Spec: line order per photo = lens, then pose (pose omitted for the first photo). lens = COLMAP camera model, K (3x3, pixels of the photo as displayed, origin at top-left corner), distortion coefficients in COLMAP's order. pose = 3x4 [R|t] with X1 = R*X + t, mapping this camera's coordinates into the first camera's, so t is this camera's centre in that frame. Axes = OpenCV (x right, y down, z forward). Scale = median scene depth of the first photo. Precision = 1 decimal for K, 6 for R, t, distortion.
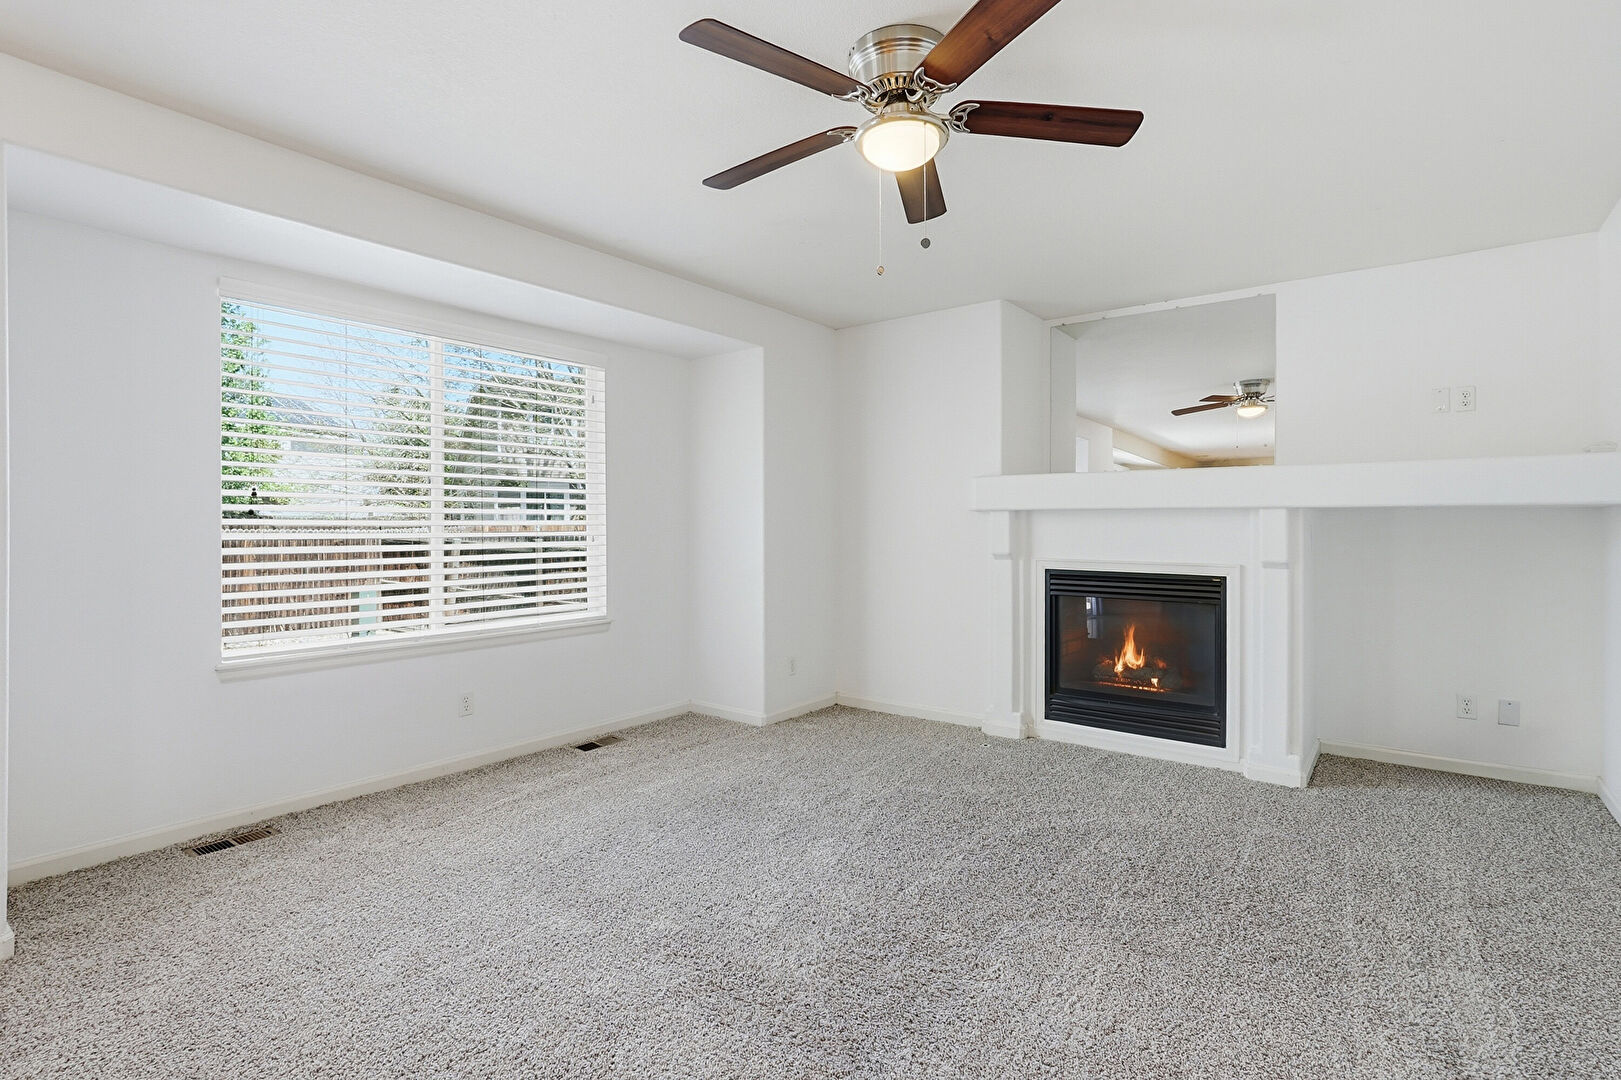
lens RADIAL K [[760.0, 0, 803.1], [0, 760.0, 540.4], [0, 0, 1]] dist [0.001707, 0.000240]
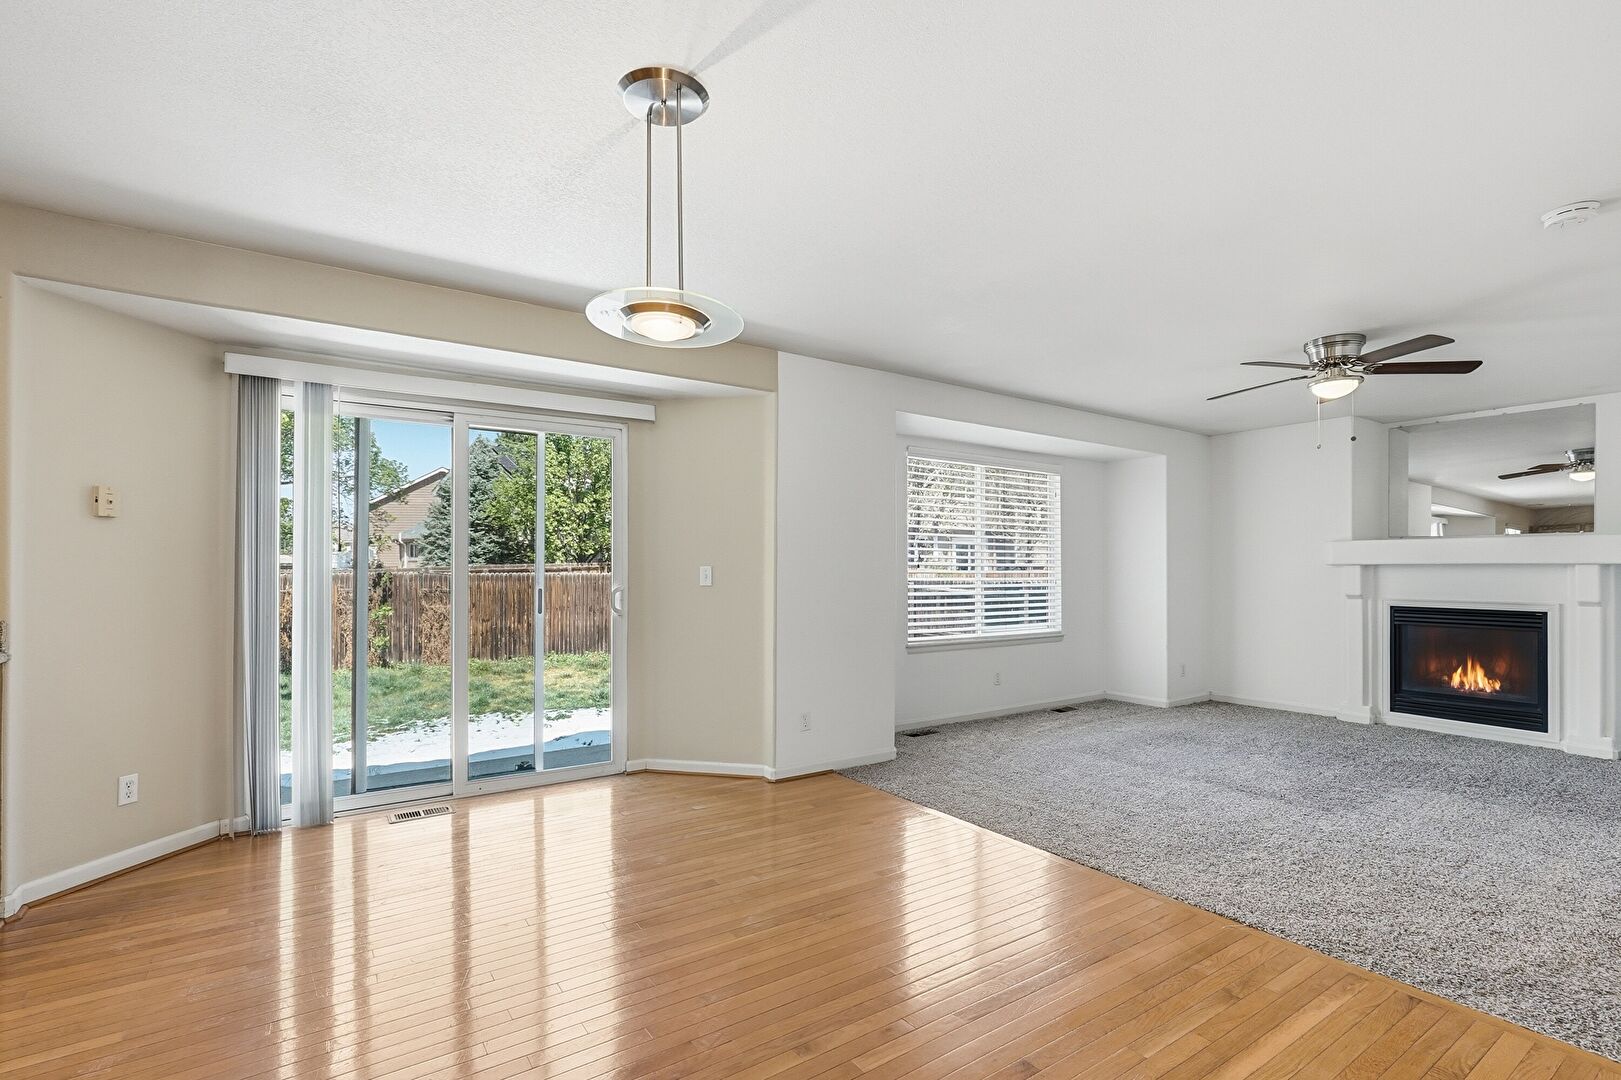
lens RADIAL K [[755.4, 0, 812.1], [0, 755.4, 574.2], [0, 0, 1]] dist [-0.001913, 0.009084]
pose [[0.960328, 0.004684, -0.278833, -0.323572], [-0.008617, 0.999880, -0.012881, 0.006127], [0.278739, 0.014772, 0.960253, -0.658413]]
